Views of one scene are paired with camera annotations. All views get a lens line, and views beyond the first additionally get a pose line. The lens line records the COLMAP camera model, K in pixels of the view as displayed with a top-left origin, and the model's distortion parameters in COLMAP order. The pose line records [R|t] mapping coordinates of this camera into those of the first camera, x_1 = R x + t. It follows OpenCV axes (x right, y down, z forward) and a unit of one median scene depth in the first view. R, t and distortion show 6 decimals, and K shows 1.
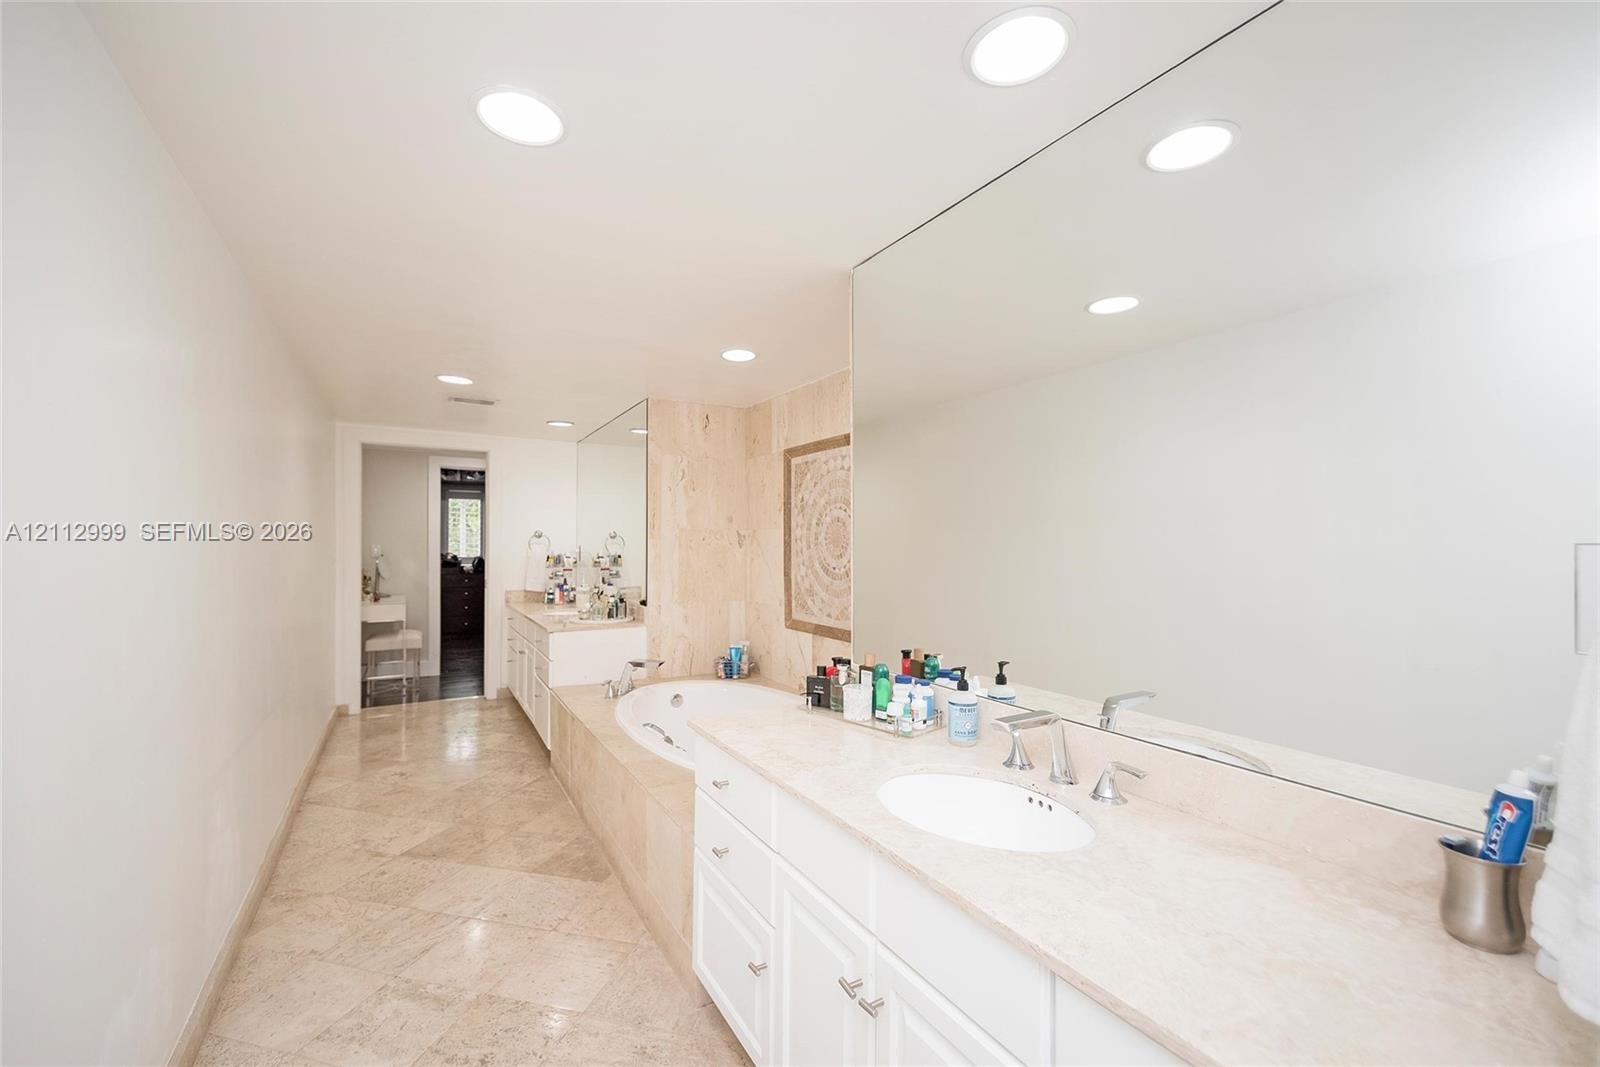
lens RADIAL K [[656.3, 0, 792.9], [0, 656.3, 534.1], [0, 0, 1]] dist [0.016416, -0.000015]
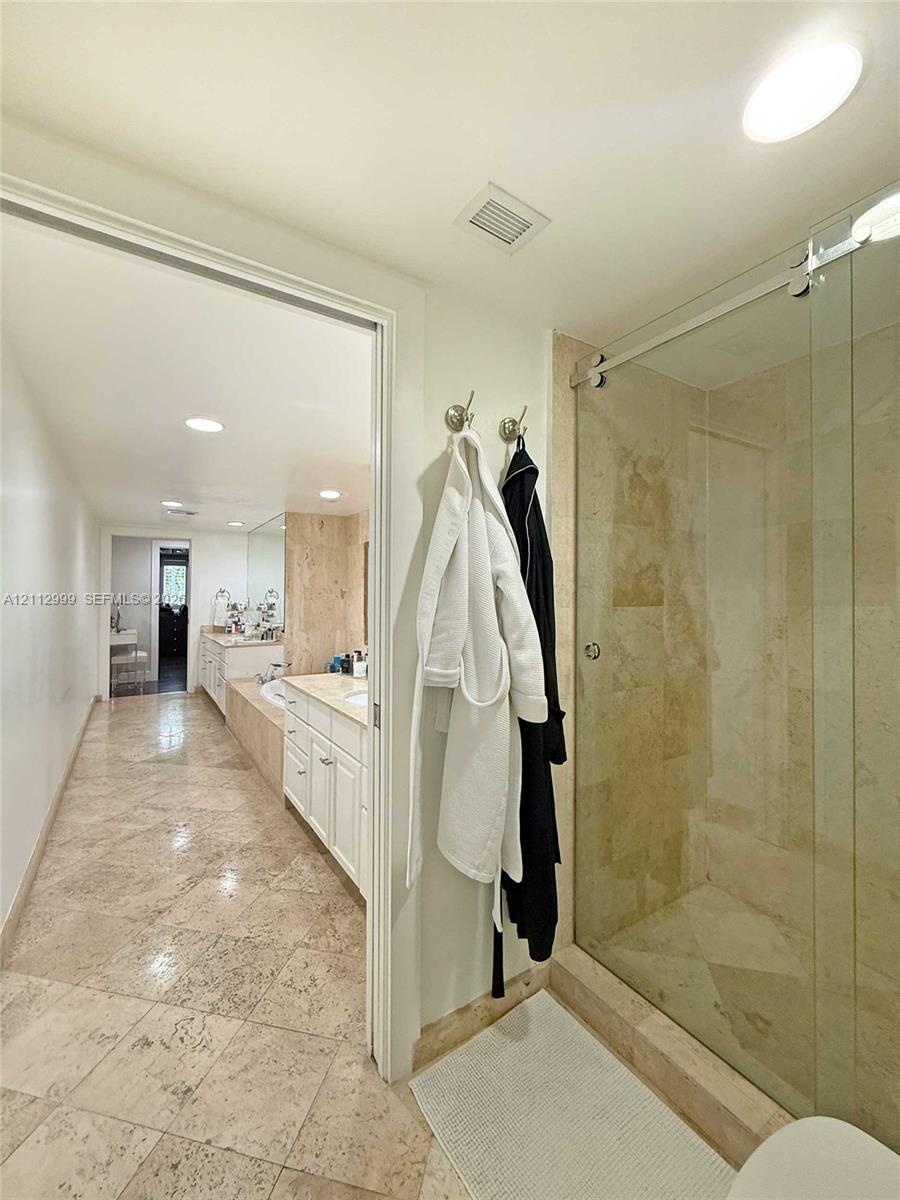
lens RADIAL K [[484.3, 0, 452.4], [0, 484.3, 591.1], [0, 0, 1]] dist [0.001629, 0.000180]
pose [[0.998269, 0.004344, 0.058660, 0.148421], [-0.004523, 0.999986, 0.002918, -0.005360], [-0.058647, -0.003179, 0.998274, -0.301610]]
